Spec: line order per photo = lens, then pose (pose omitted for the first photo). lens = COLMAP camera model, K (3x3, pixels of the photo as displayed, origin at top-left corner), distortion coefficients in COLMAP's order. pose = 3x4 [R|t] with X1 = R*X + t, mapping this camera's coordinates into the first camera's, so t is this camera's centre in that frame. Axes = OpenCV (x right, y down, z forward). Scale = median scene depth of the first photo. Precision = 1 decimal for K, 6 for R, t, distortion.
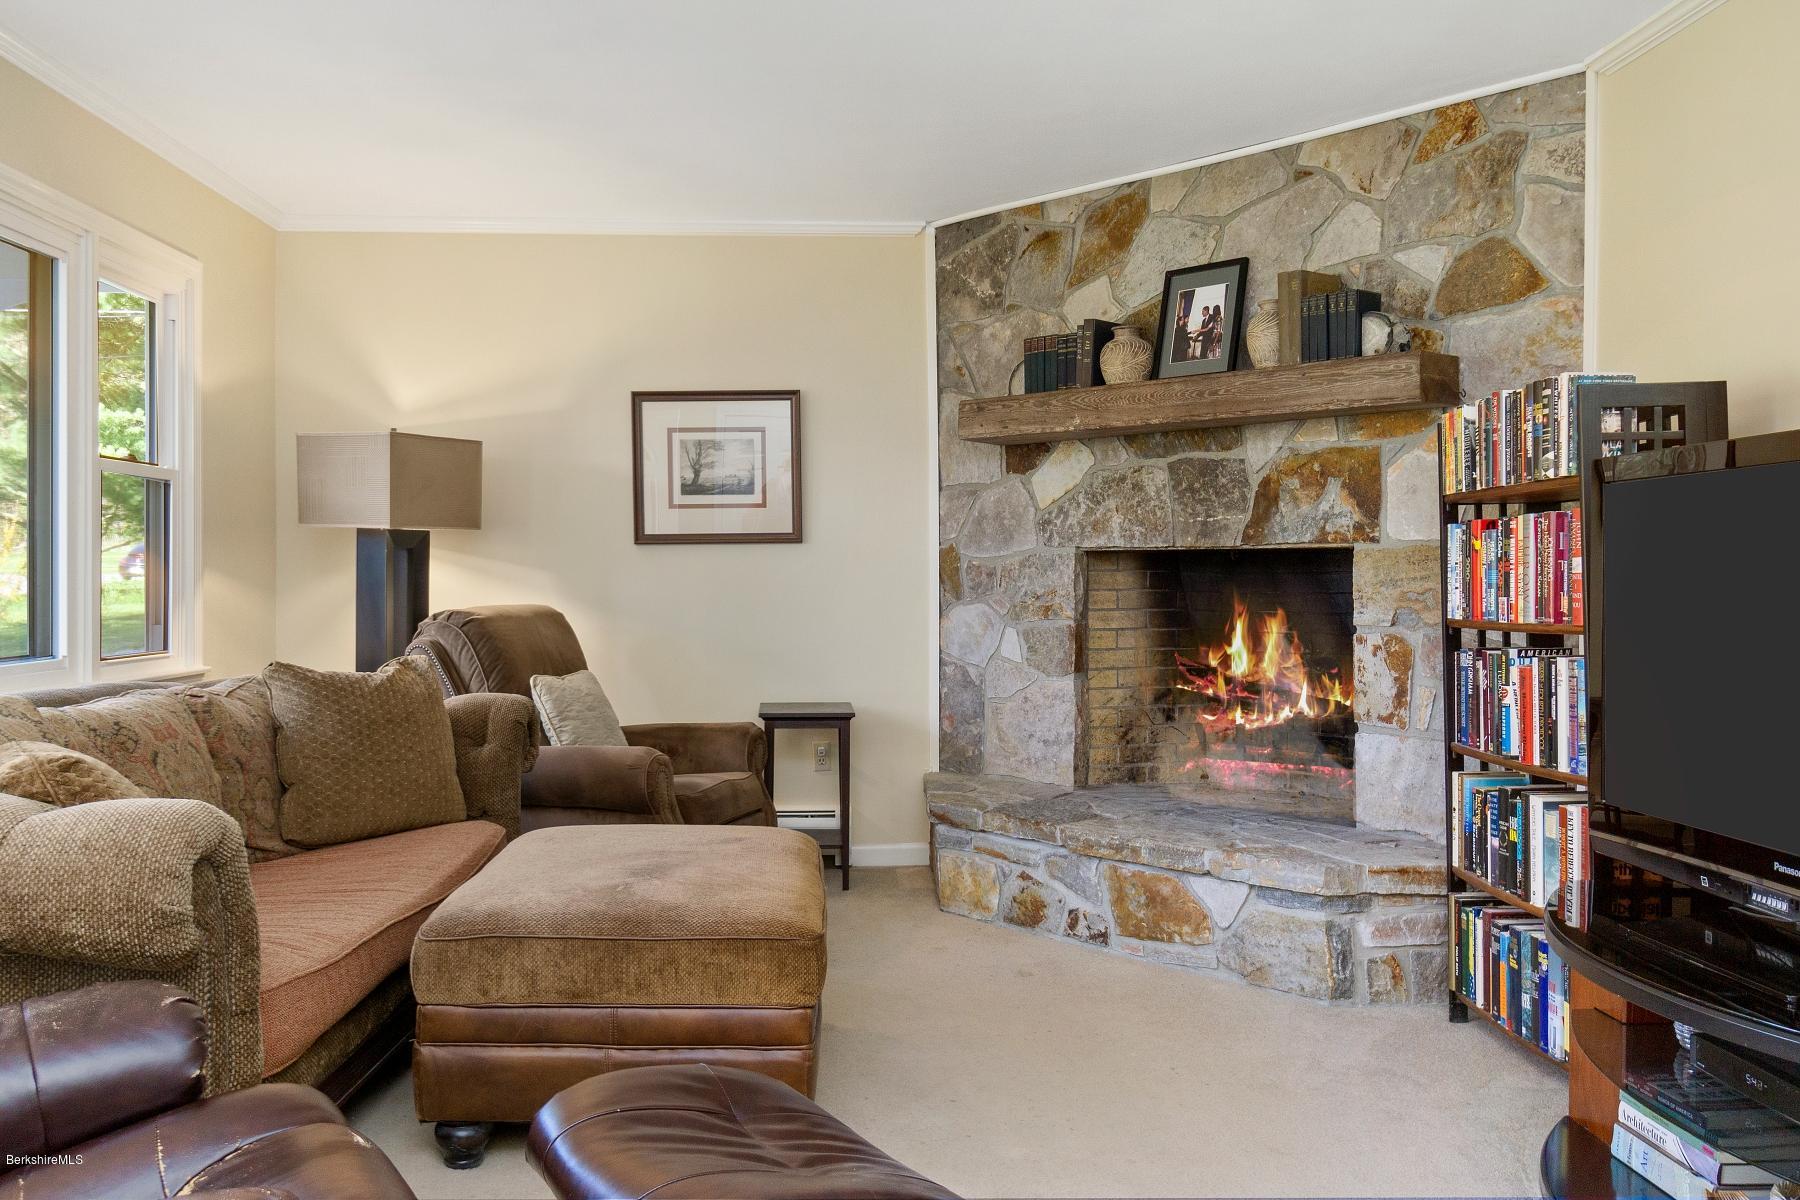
lens RADIAL K [[1508.7, 0, 869.1], [0, 1508.7, 584.2], [0, 0, 1]] dist [-0.007483, 0.006243]
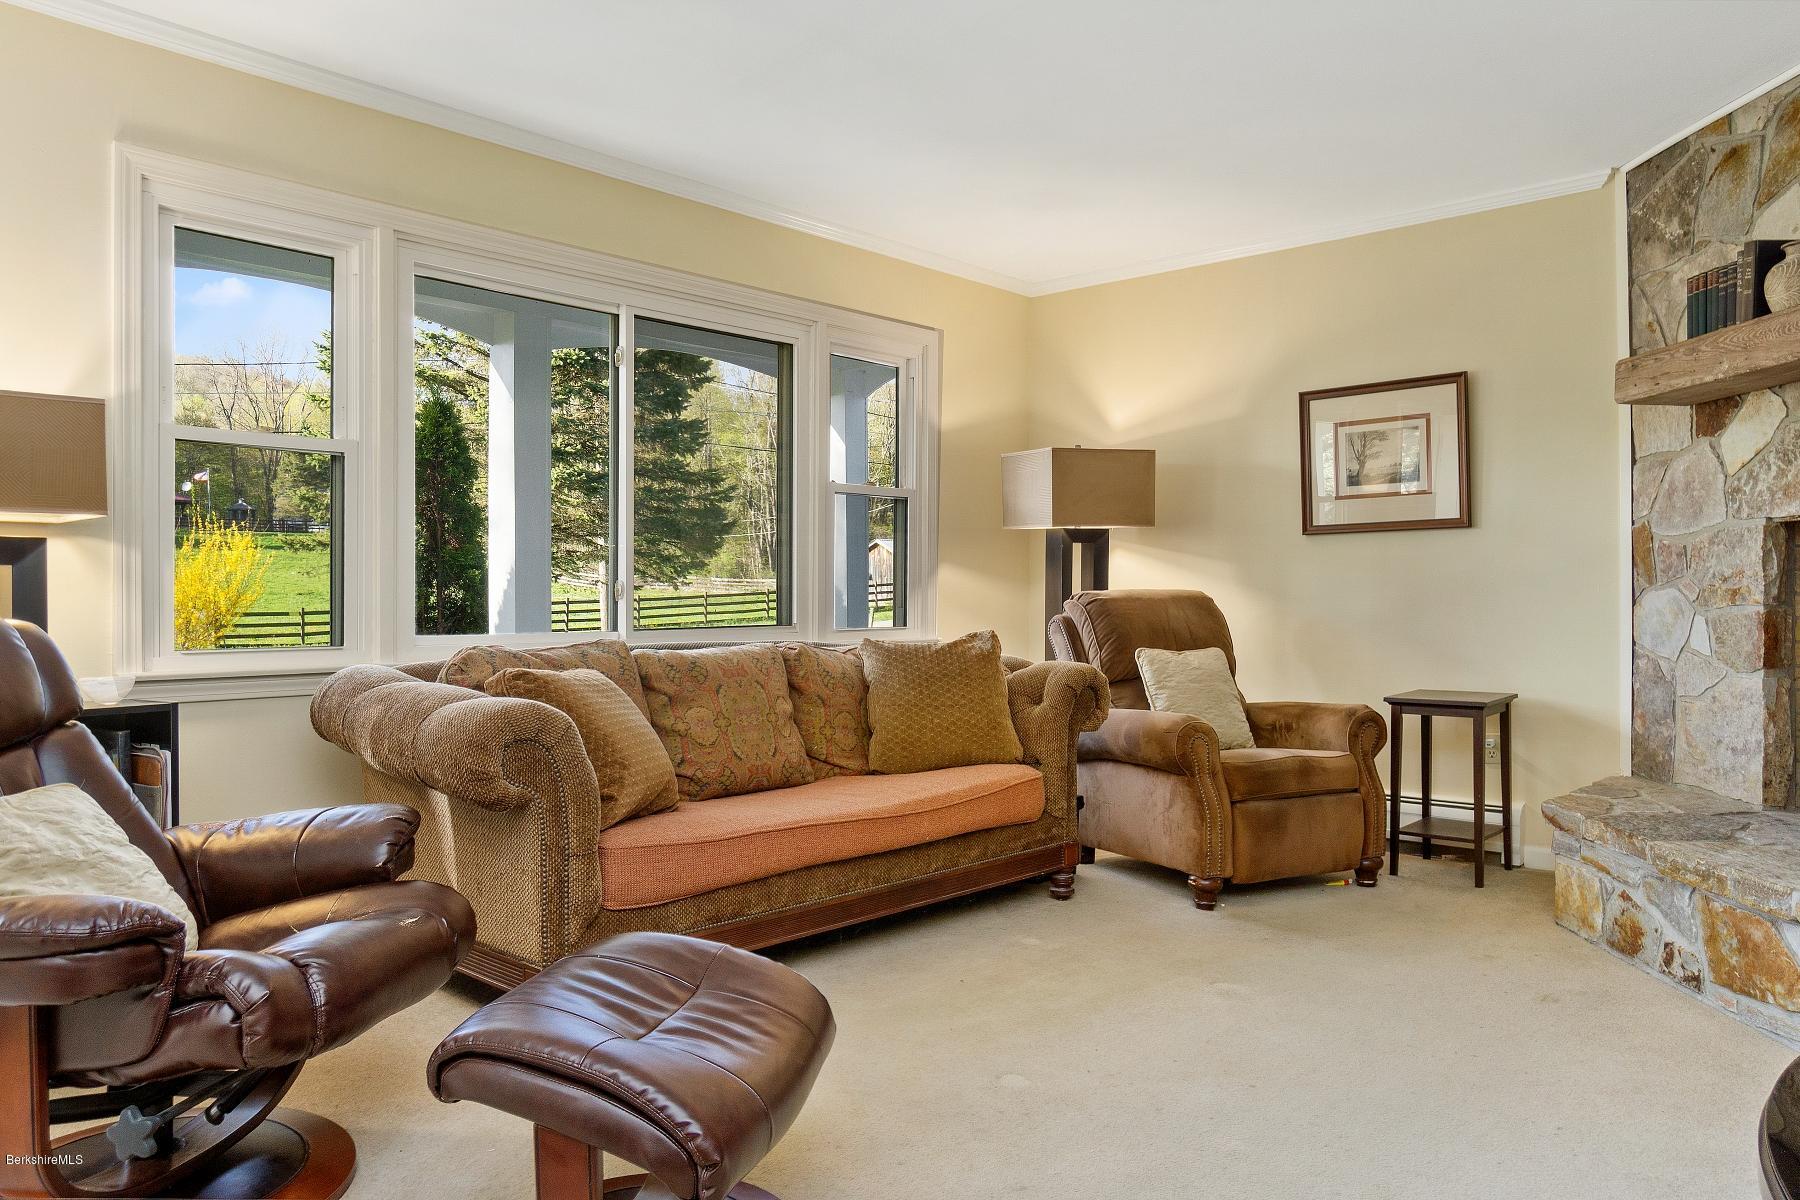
lens RADIAL K [[1261.3, 0, 826.9], [0, 1261.3, 588.5], [0, 0, 1]] dist [-0.000497, -0.003267]
pose [[0.703775, -0.004927, -0.710406, 0.260372], [0.001485, 0.999984, -0.005464, 0.016969], [0.710422, 0.002791, 0.703771, 0.141103]]
